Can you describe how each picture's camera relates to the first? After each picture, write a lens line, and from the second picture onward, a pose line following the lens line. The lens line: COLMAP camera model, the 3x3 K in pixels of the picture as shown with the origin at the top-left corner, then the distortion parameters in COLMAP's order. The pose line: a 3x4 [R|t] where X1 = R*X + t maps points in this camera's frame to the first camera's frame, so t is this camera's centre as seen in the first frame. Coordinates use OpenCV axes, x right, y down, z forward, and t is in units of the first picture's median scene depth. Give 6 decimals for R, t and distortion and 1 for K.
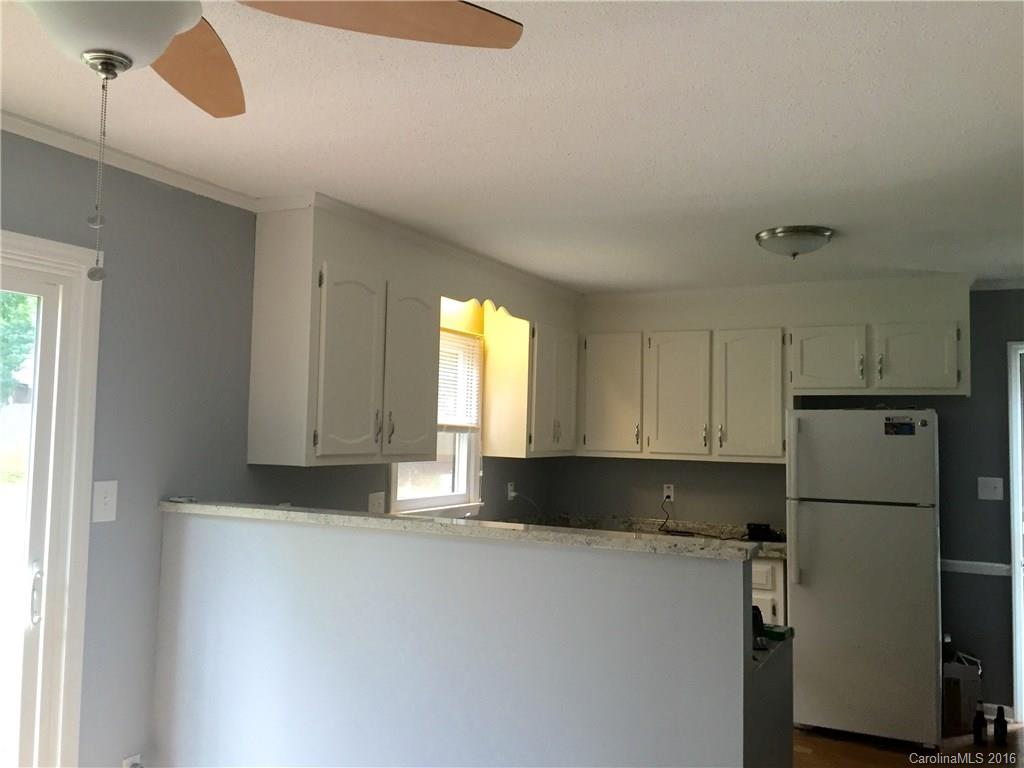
lens RADIAL K [[882.2, 0, 511.8], [0, 882.2, 380.7], [0, 0, 1]] dist [0.100827, -0.128186]
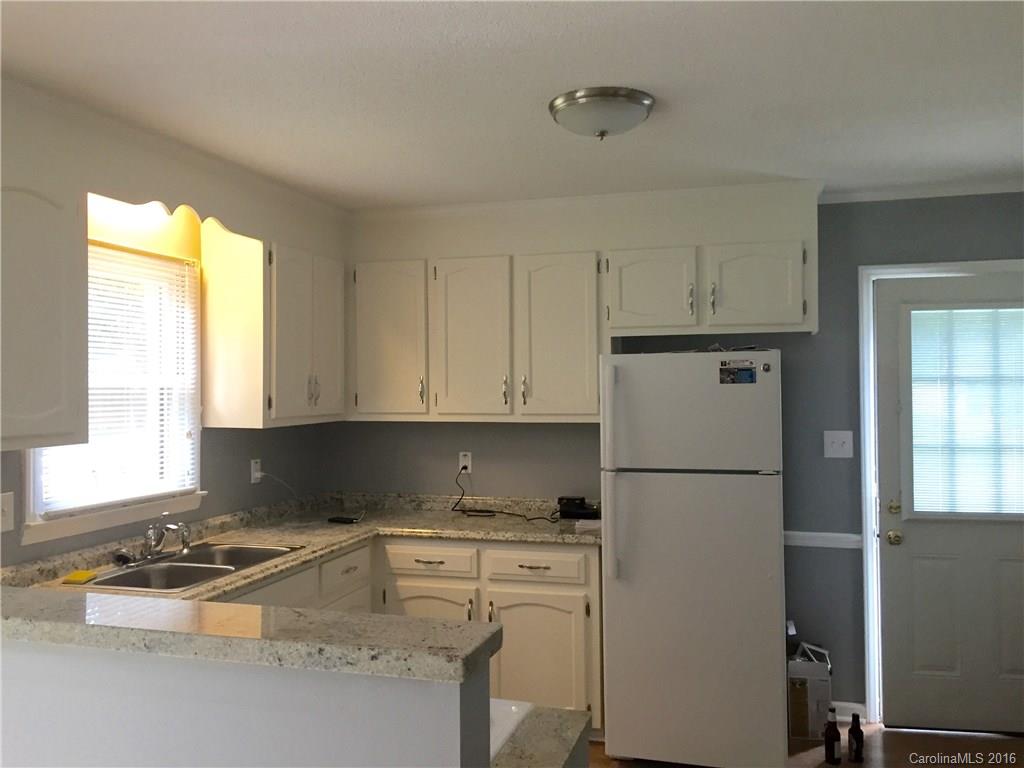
lens RADIAL K [[882.2, 0, 511.8], [0, 882.2, 380.7], [0, 0, 1]] dist [0.100827, -0.128186]
pose [[0.984254, -0.026375, 0.174780, 0.093327], [0.016785, 0.998283, 0.056123, 0.010177], [-0.175960, -0.052306, 0.983007, 0.245295]]
